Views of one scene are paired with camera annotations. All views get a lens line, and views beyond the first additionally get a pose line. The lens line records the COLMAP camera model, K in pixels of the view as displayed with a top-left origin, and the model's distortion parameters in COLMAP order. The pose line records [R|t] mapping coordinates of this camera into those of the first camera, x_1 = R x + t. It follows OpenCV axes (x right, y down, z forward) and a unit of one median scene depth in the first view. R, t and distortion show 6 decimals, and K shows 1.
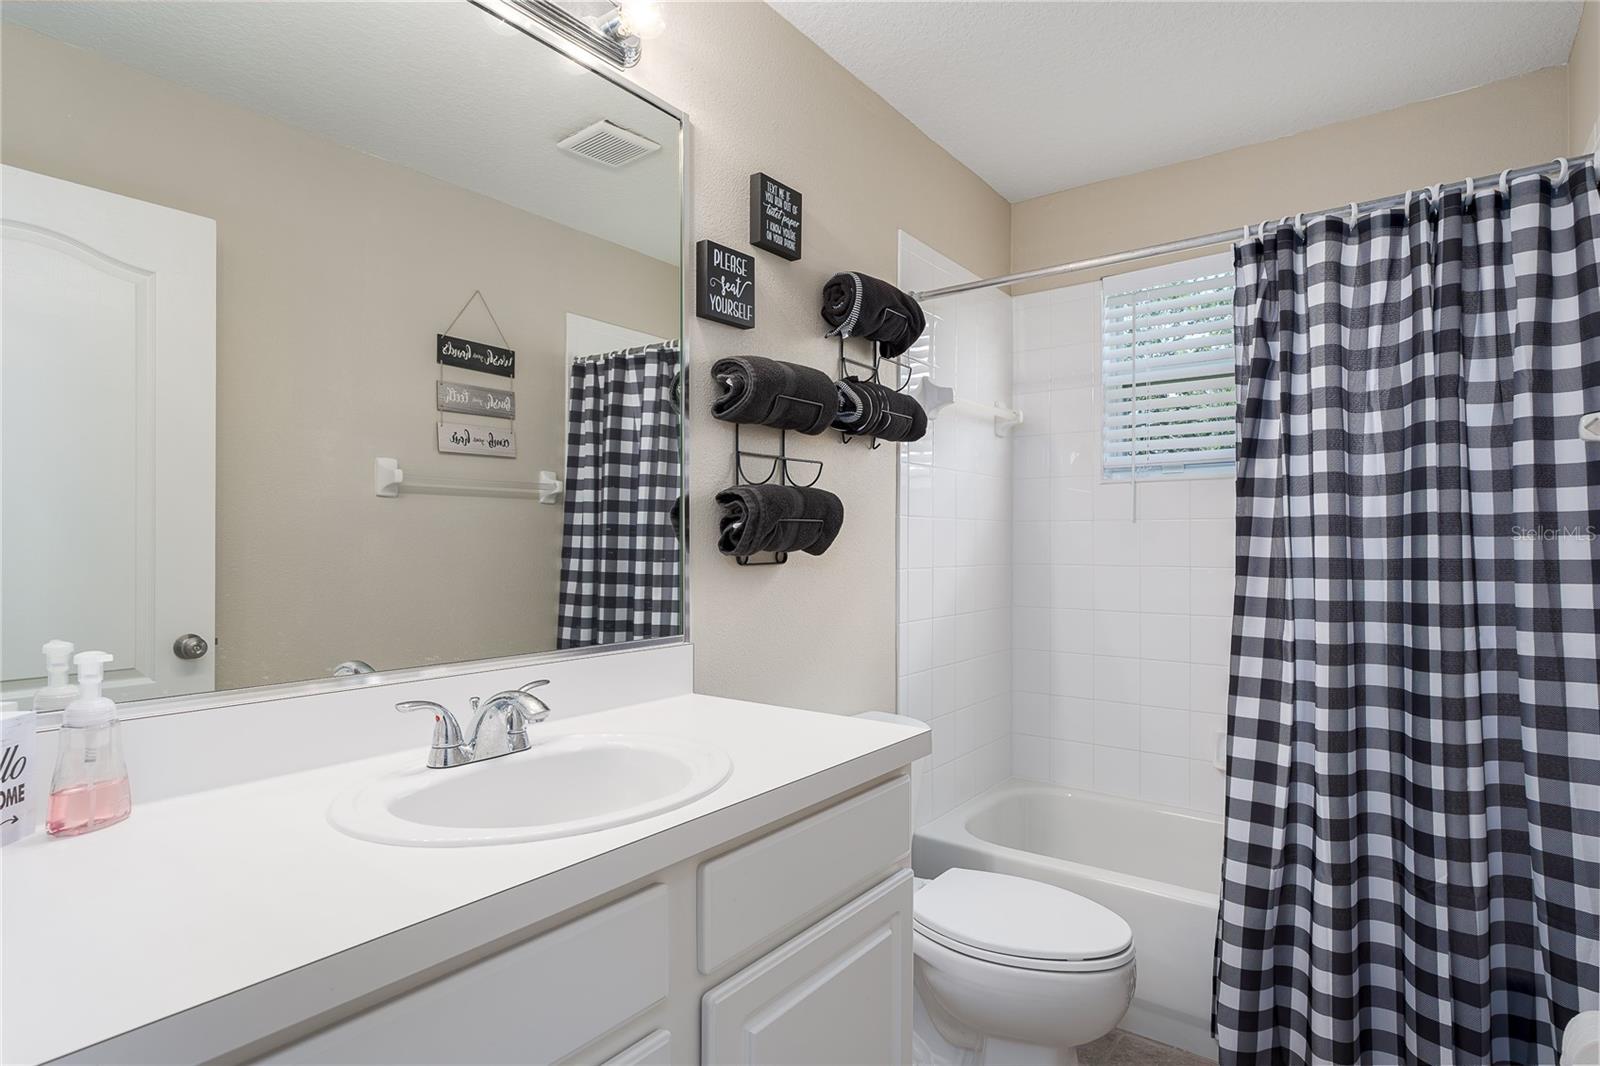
lens RADIAL K [[839.7, 0, 794.7], [0, 839.7, 502.7], [0, 0, 1]] dist [0.002639, 0.000083]
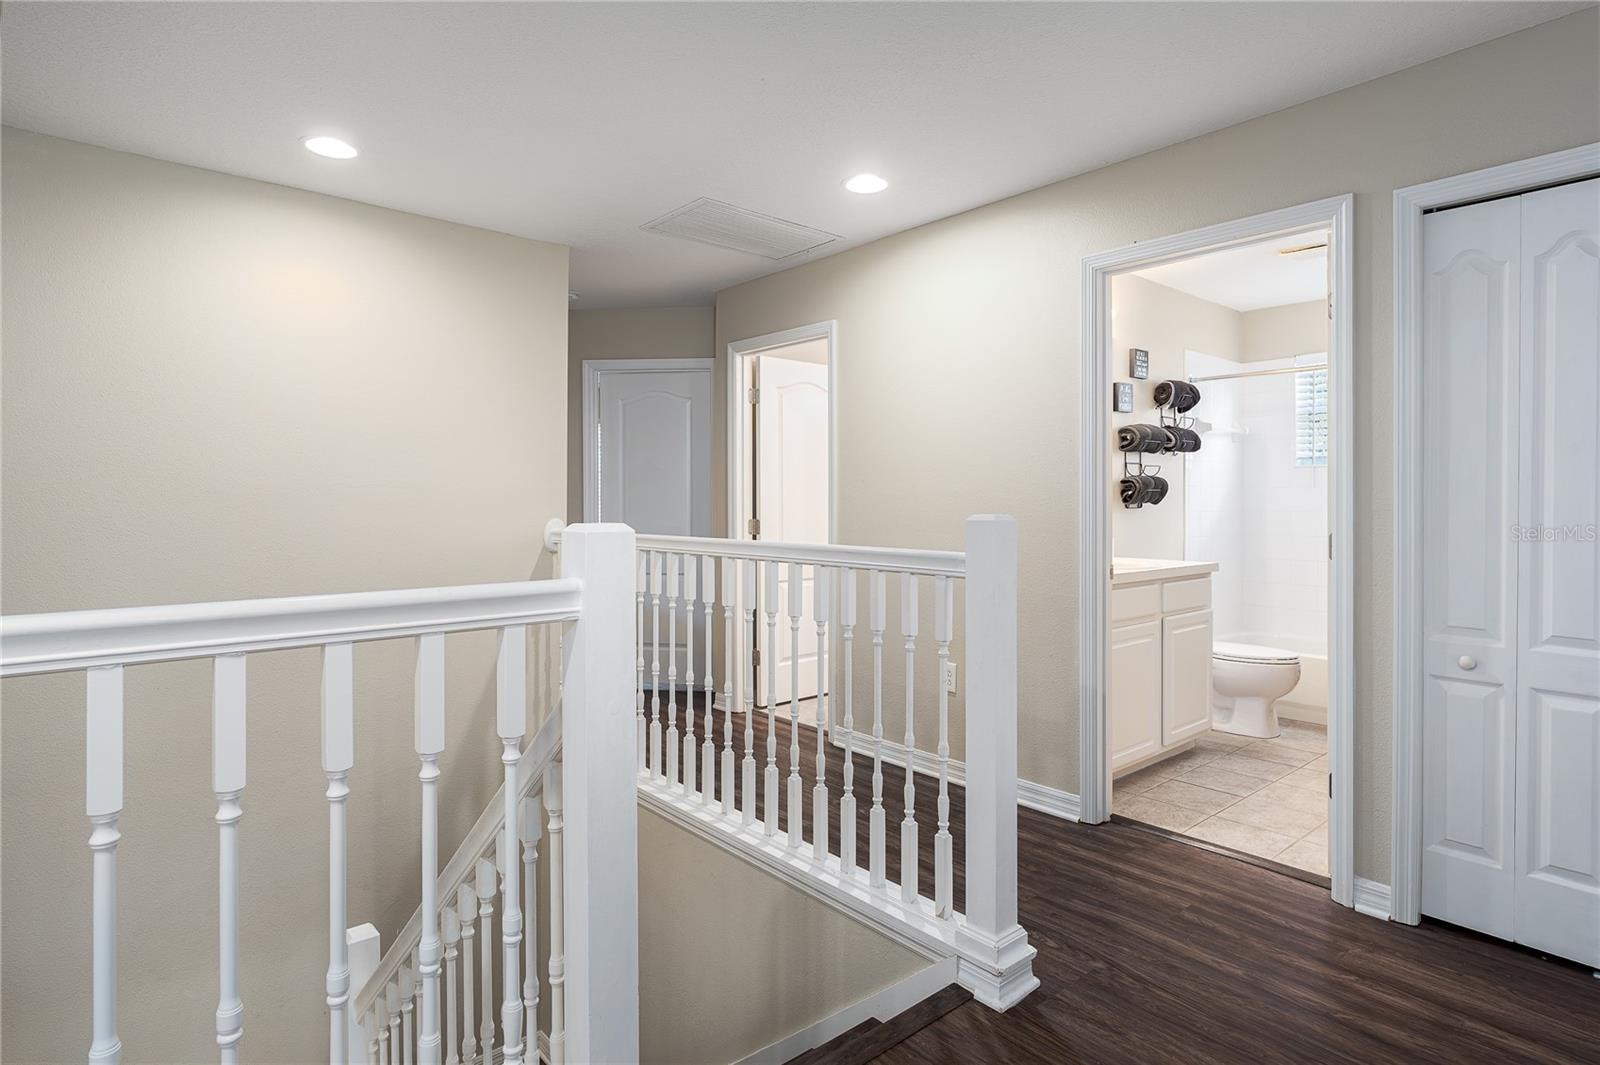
lens RADIAL K [[839.7, 0, 794.7], [0, 839.7, 502.2], [0, 0, 1]] dist [0.002639, 0.000083]
pose [[0.976619, -0.011787, -0.214652, -0.459000], [0.021316, 0.998885, 0.042132, -0.065357], [0.213916, -0.045723, 0.975781, -1.526386]]
